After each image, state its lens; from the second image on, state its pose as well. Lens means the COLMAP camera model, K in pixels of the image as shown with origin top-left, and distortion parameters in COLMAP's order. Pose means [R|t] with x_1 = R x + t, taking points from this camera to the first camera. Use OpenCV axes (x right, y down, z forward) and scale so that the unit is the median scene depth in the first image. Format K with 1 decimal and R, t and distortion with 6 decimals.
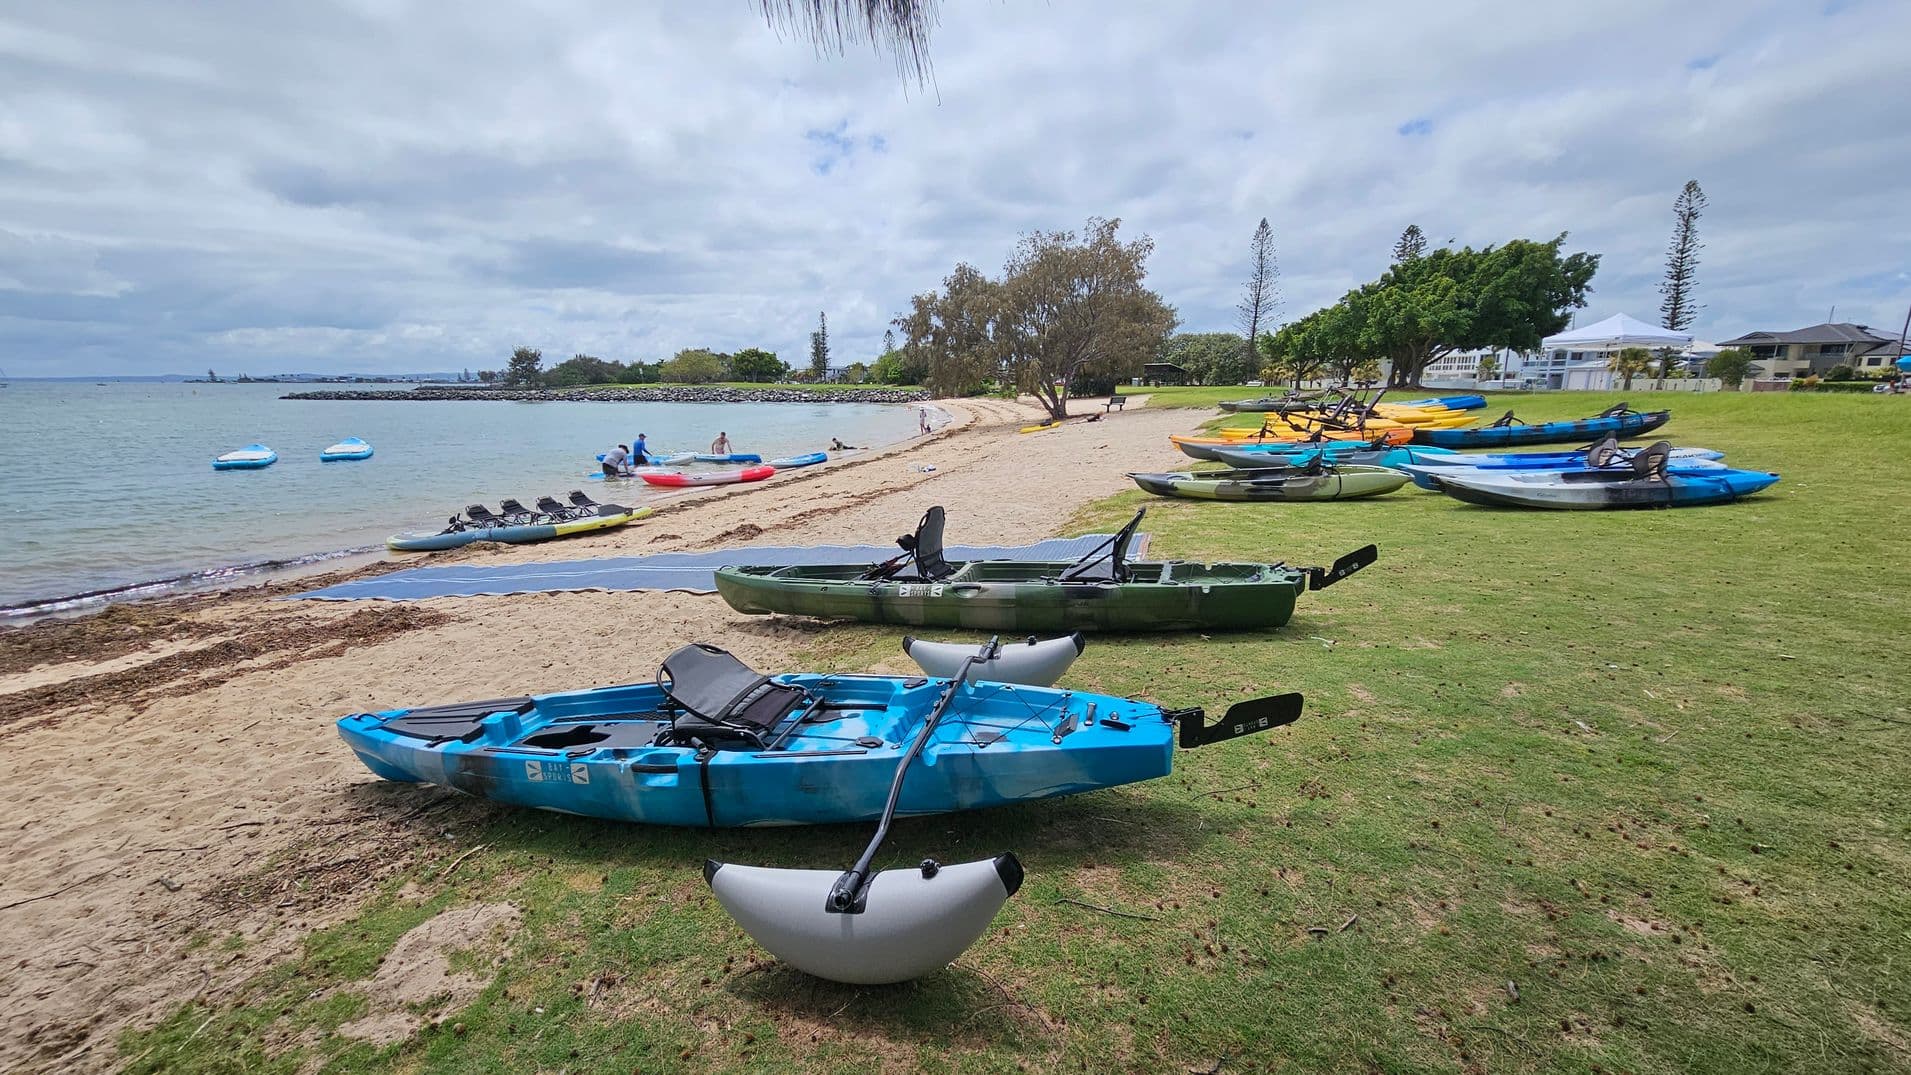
lens RADIAL K [[817.0, 0, 954.4], [0, 817.0, 568.4], [0, 0, 1]] dist [-0.000423, -0.000278]
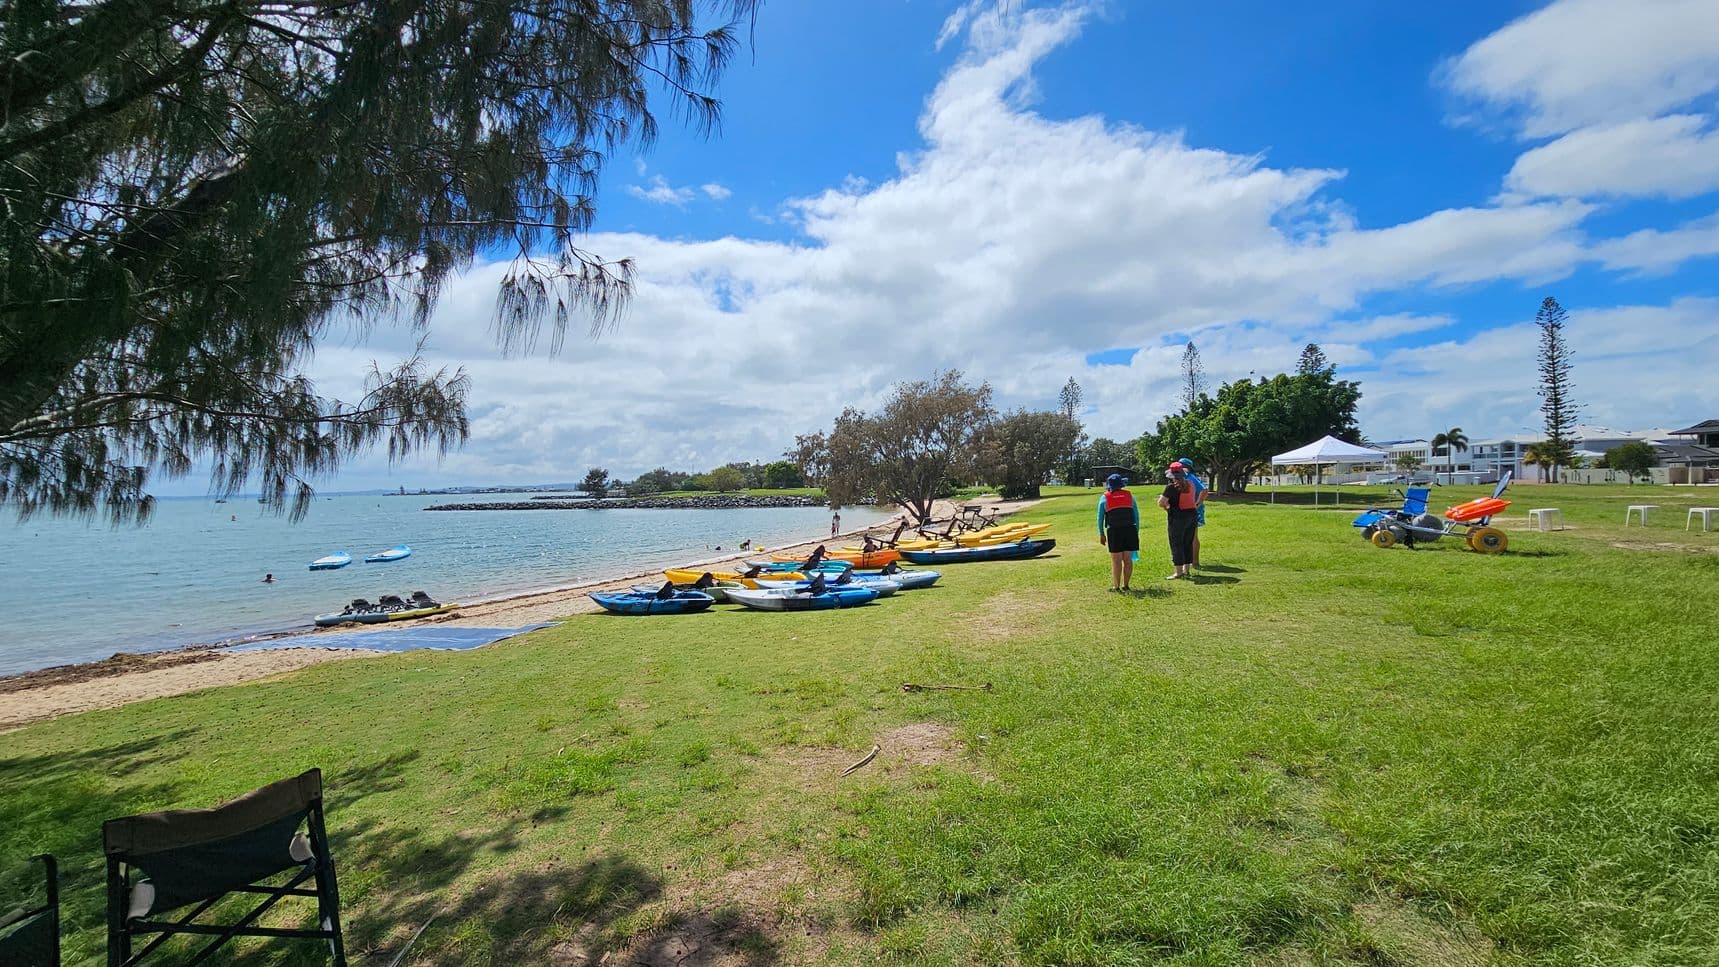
lens RADIAL K [[734.9, 0, 858.5], [0, 734.9, 511.3], [0, 0, 1]] dist [-0.000423, -0.000278]
pose [[0.983456, -0.017149, -0.180332, 0.218109], [-0.015639, 0.983754, -0.178840, 0.000117], [0.180469, 0.178701, 0.967211, -0.097231]]
